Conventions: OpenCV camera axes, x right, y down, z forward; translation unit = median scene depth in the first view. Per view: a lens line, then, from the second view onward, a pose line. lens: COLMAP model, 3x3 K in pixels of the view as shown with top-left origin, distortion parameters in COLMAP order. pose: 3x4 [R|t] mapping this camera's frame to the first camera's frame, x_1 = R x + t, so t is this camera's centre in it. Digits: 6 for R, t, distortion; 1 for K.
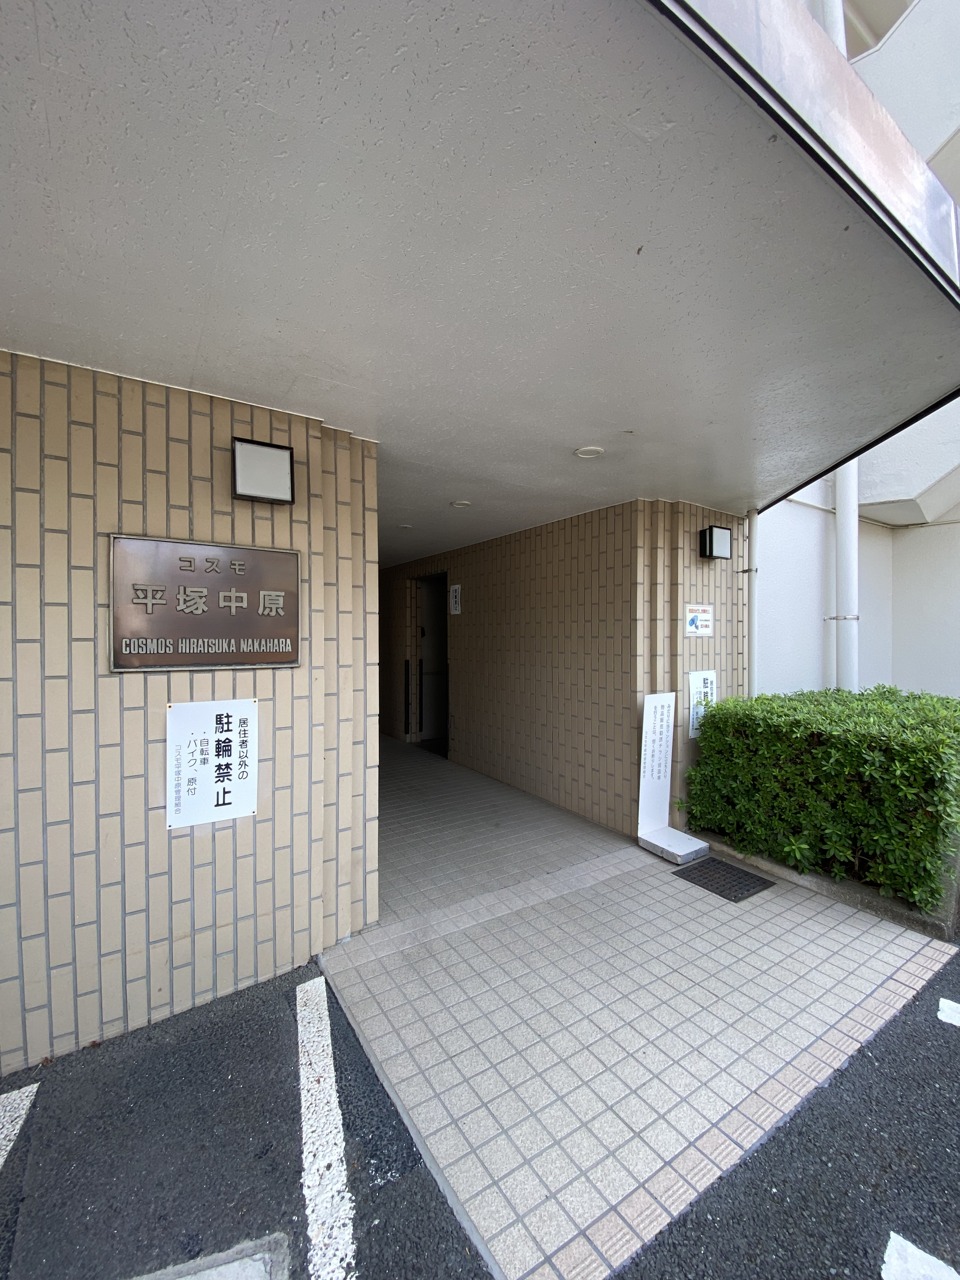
lens RADIAL K [[524.6, 0, 480.0], [0, 524.6, 640.0], [0, 0, 1]] dist [0.020511, -0.018833]
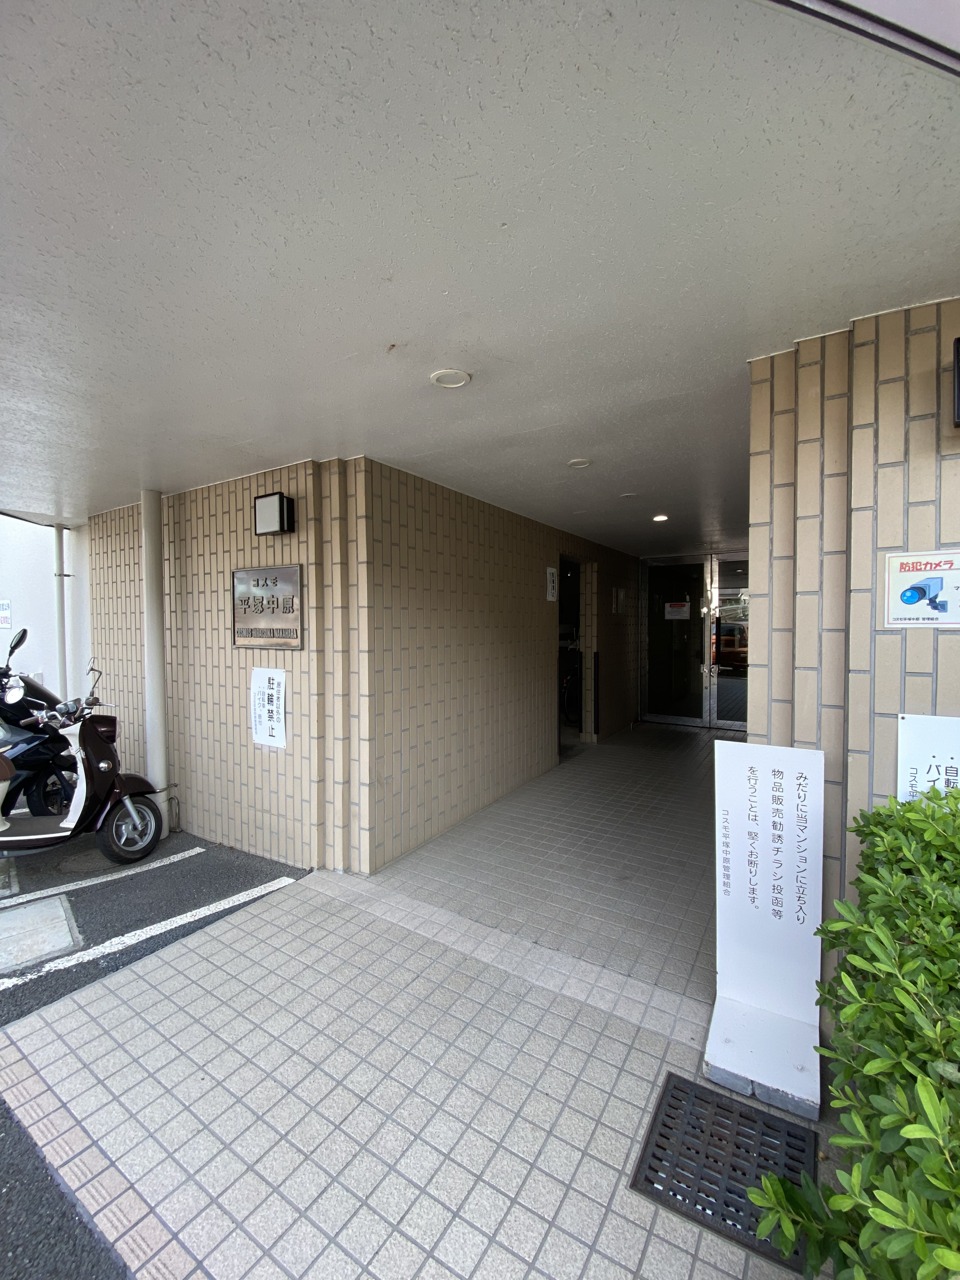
lens RADIAL K [[524.6, 0, 480.0], [0, 524.6, 640.0], [0, 0, 1]] dist [0.020511, -0.018833]
pose [[0.405795, 0.025840, -0.913599, 1.149706], [-0.006436, 0.999656, 0.025415, -0.011666], [0.913942, -0.004433, 0.405821, 0.925945]]
